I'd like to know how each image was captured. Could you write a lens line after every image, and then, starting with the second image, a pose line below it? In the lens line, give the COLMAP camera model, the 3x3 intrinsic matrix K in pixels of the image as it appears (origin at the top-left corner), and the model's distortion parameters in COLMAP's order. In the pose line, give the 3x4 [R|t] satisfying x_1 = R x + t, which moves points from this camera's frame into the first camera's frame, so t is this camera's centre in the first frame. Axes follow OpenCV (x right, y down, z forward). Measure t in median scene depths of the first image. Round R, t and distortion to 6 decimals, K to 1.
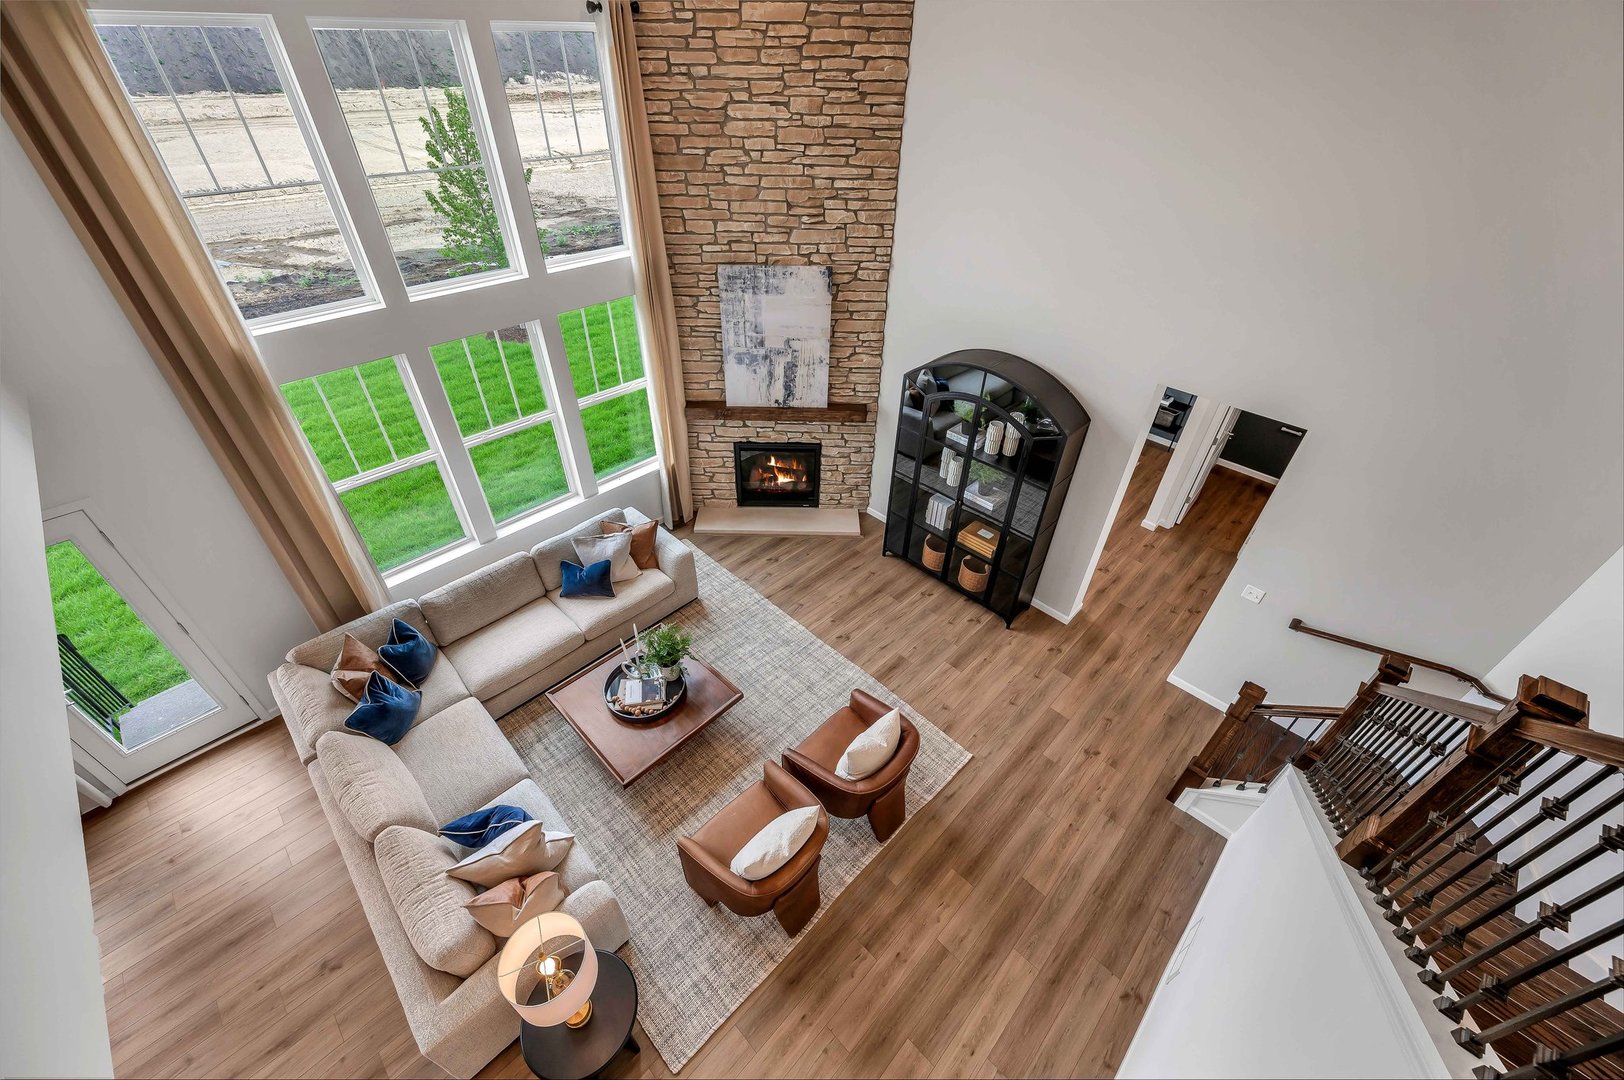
lens RADIAL K [[645.8, 0, 812.0], [0, 645.8, 540.2], [0, 0, 1]] dist [0.003308, -0.000051]
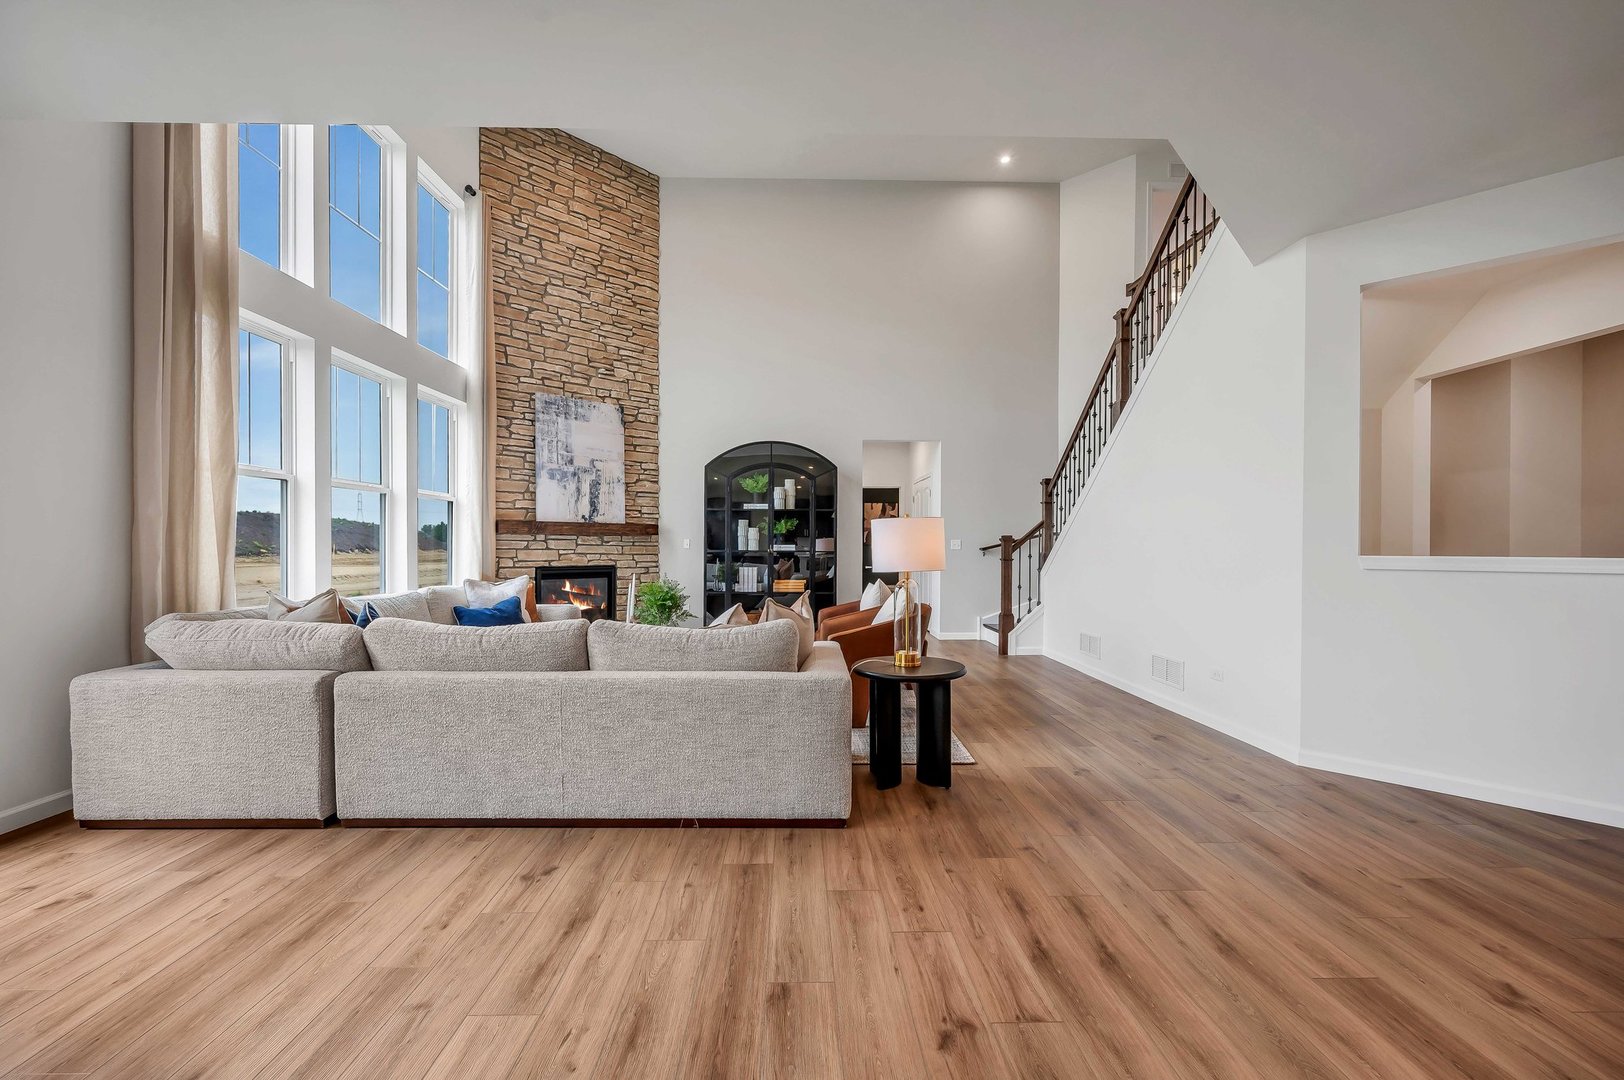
lens RADIAL K [[645.8, 0, 808.8], [0, 645.8, 542.4], [0, 0, 1]] dist [0.003308, -0.000051]
pose [[0.697392, -0.023392, 0.716308, -0.652099], [0.455776, 0.785798, -0.418079, 0.511168], [-0.553094, 0.618040, 0.558670, 0.237689]]
